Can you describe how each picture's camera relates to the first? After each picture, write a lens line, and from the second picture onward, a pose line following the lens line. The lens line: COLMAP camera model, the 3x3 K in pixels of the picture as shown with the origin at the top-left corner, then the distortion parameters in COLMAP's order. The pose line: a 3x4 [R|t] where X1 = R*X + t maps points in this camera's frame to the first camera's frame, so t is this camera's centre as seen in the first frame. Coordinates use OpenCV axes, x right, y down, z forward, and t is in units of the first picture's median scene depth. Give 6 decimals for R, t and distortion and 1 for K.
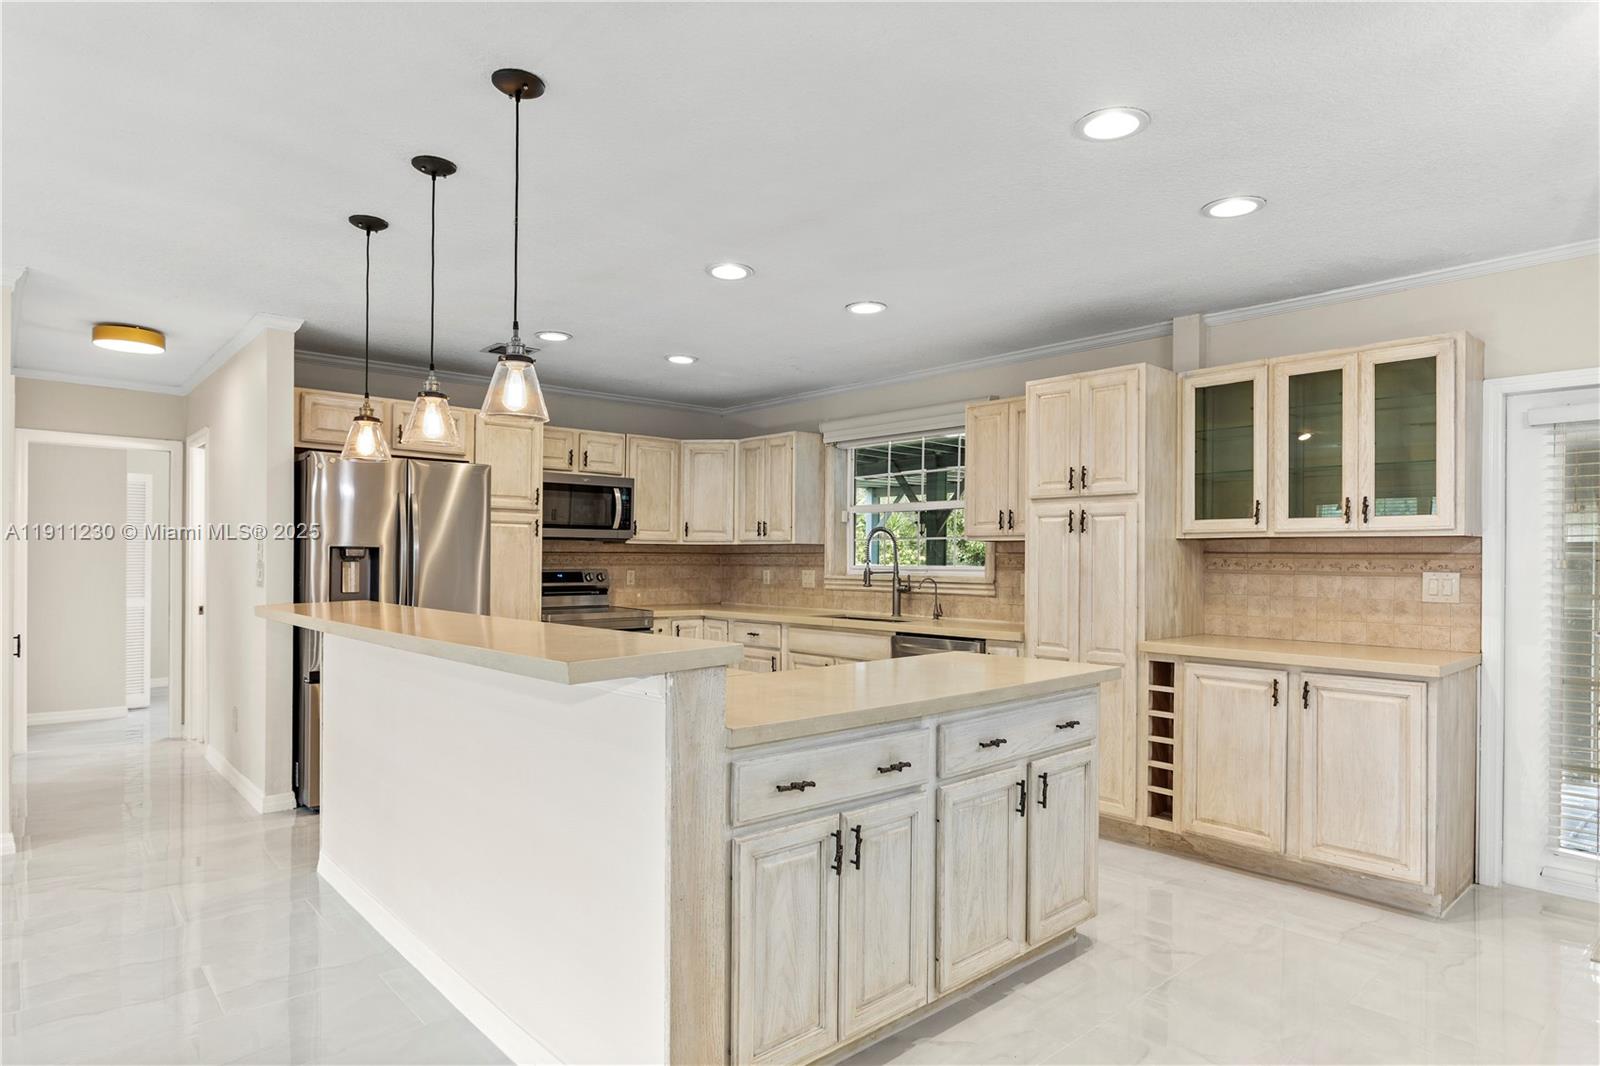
lens RADIAL K [[910.5, 0, 798.1], [0, 910.5, 556.0], [0, 0, 1]] dist [-0.001795, 0.000311]
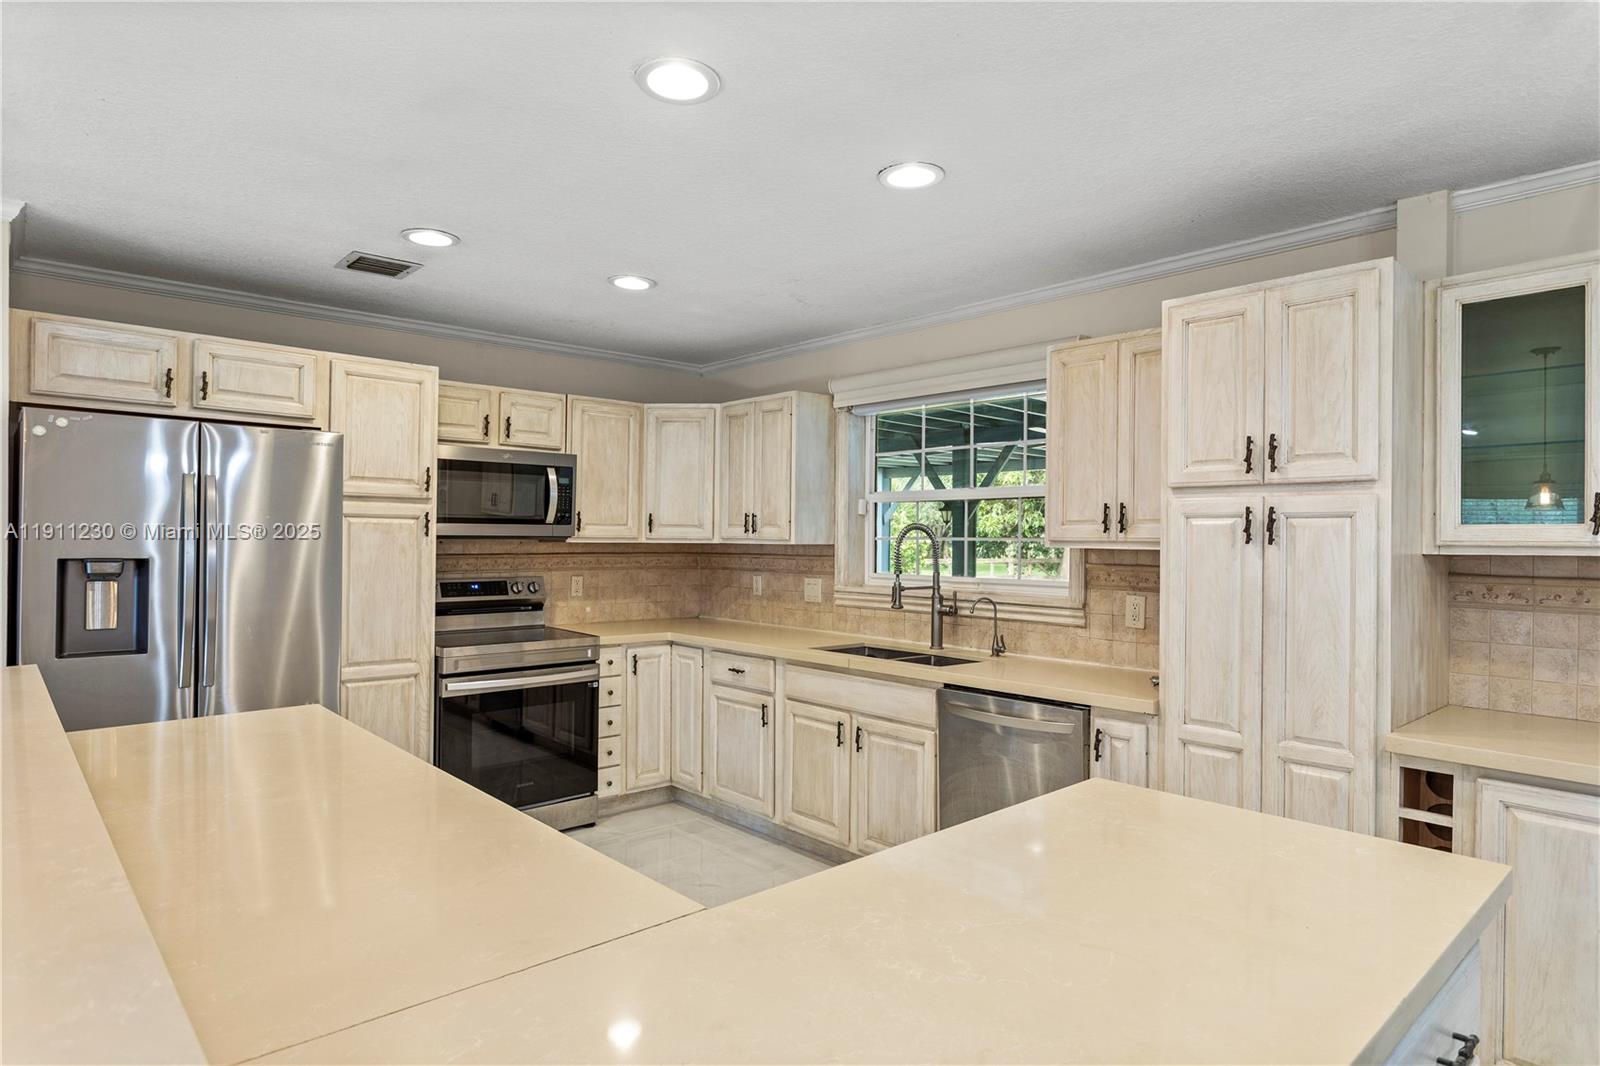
lens RADIAL K [[894.3, 0, 800.0], [0, 894.3, 533.0], [0, 0, 1]] dist [-0.002294, -0.000149]
pose [[0.999994, 0.003182, 0.001271, -0.000225], [-0.003180, 0.999994, -0.001604, -0.025766], [-0.001276, 0.001600, 0.999998, 0.335881]]
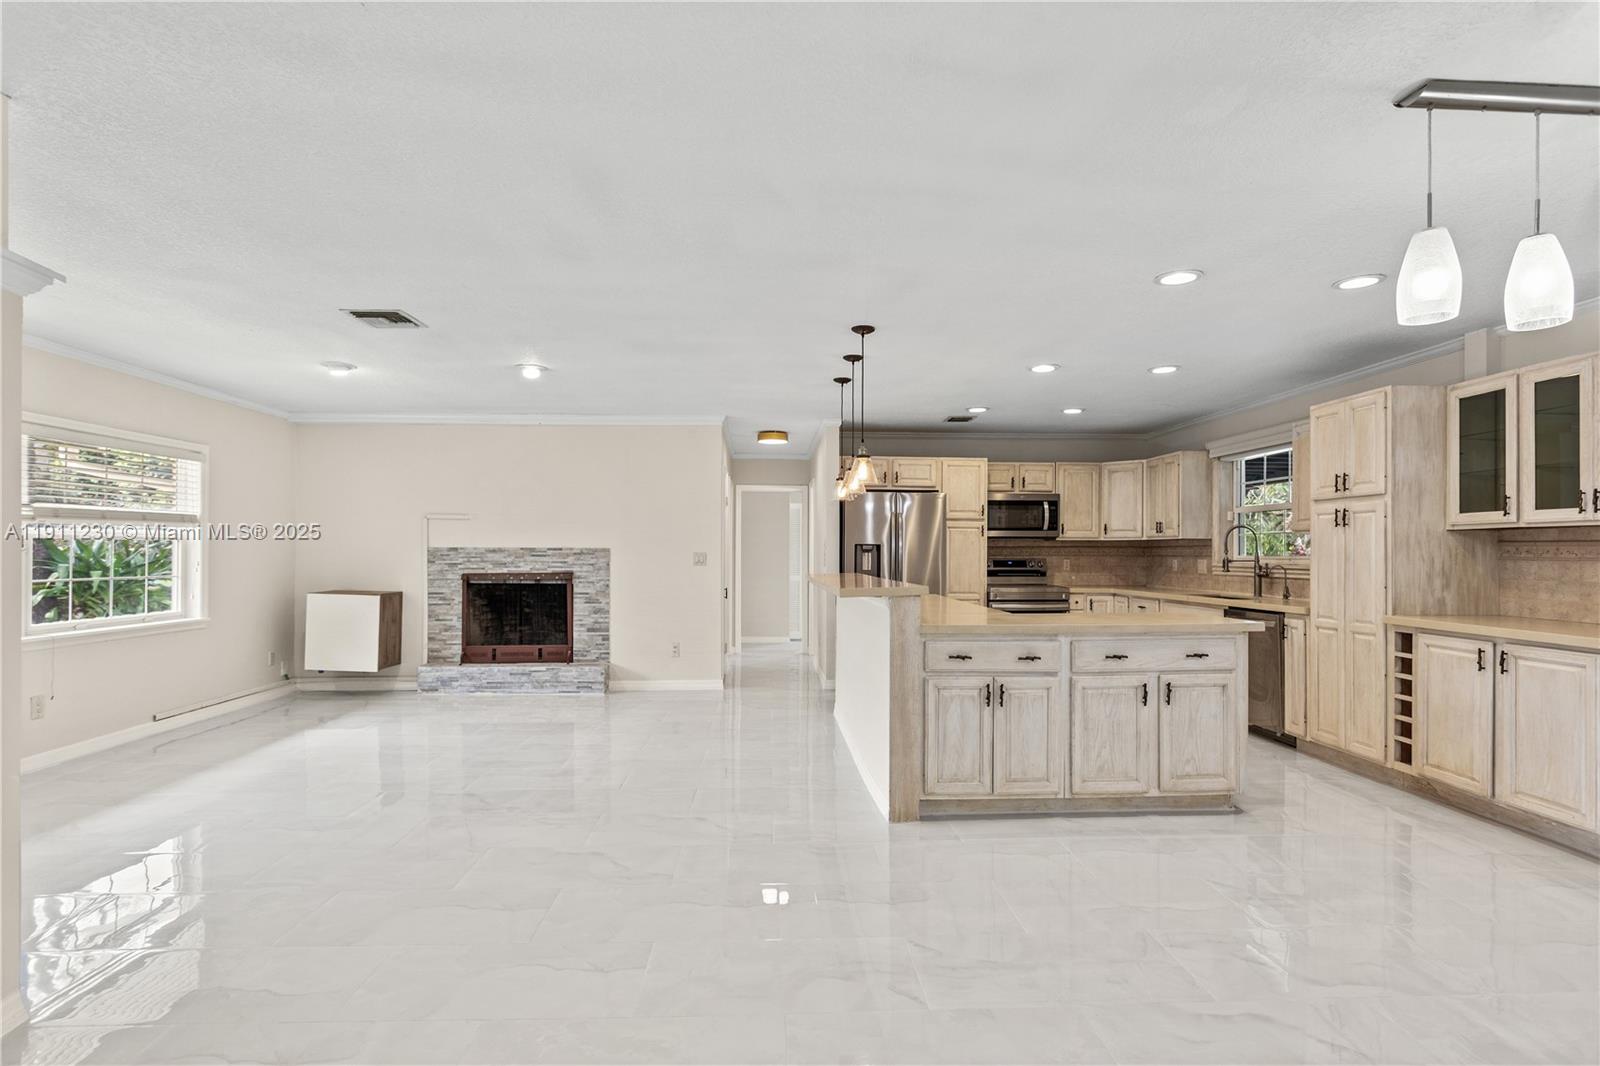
lens RADIAL K [[805.0, 0, 797.6], [0, 805.0, 544.1], [0, 0, 1]] dist [0.014704, 0.000520]
pose [[0.772355, -0.010070, -0.635111, 0.360595], [0.003163, 0.999923, -0.012007, 0.007215], [0.635183, 0.007265, 0.772327, -0.265382]]
